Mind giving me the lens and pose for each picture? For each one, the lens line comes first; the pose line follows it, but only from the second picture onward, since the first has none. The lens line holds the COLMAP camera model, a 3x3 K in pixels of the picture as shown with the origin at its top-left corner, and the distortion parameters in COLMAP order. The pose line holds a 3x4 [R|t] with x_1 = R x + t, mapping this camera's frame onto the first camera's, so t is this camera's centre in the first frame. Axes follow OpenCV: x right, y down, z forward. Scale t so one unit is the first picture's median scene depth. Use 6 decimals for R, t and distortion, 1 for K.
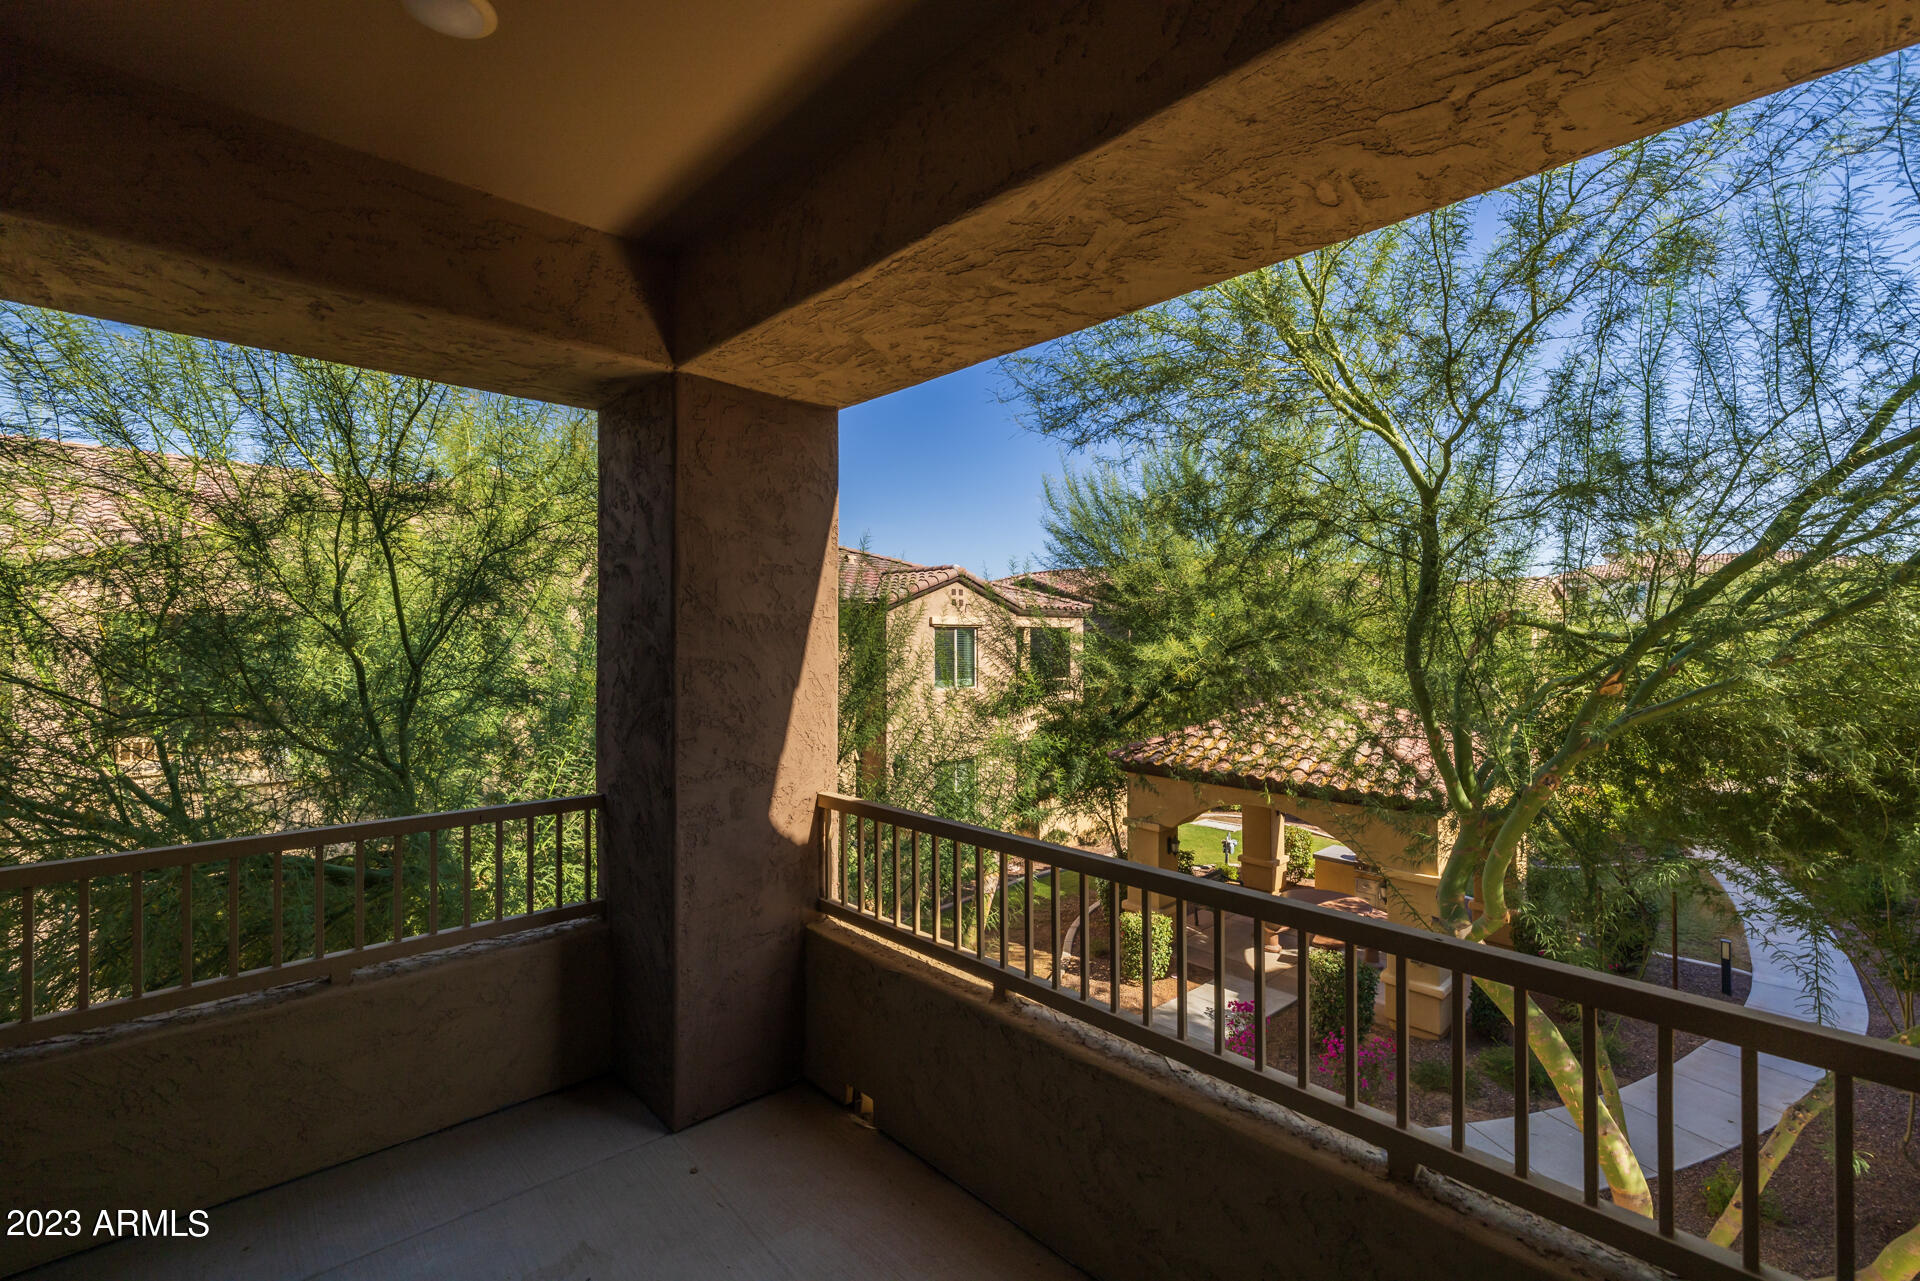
lens RADIAL K [[825.6, 0, 928.8], [0, 825.6, 635.4], [0, 0, 1]] dist [-0.002770, 0.001400]
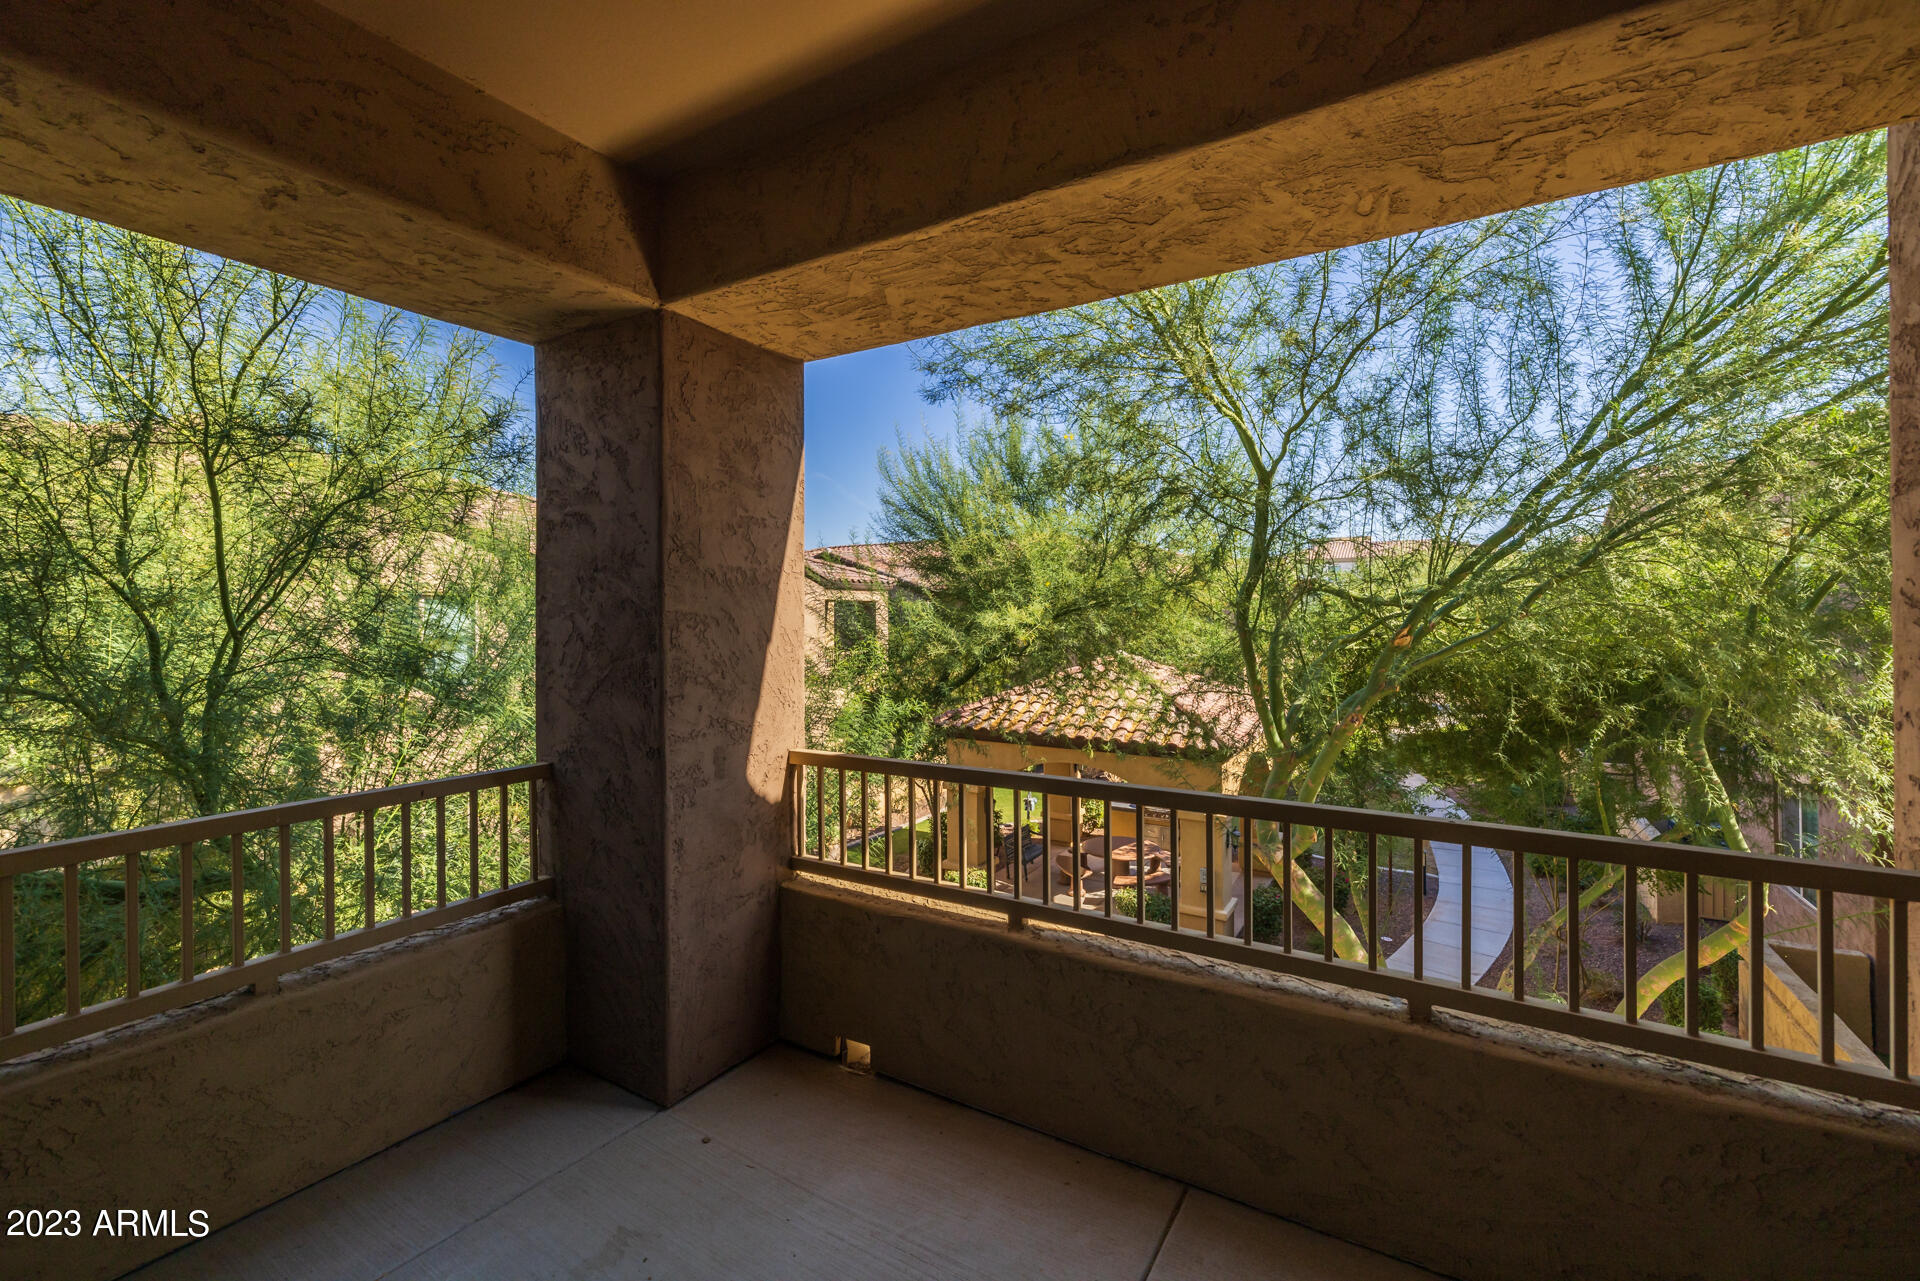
lens RADIAL K [[825.6, 0, 920.1], [0, 825.6, 617.4], [0, 0, 1]] dist [-0.002770, 0.001400]
pose [[0.966688, -0.005434, 0.255901, -0.234290], [0.003784, 0.999969, 0.006939, 0.025919], [-0.255931, -0.005740, 0.966678, 0.005698]]
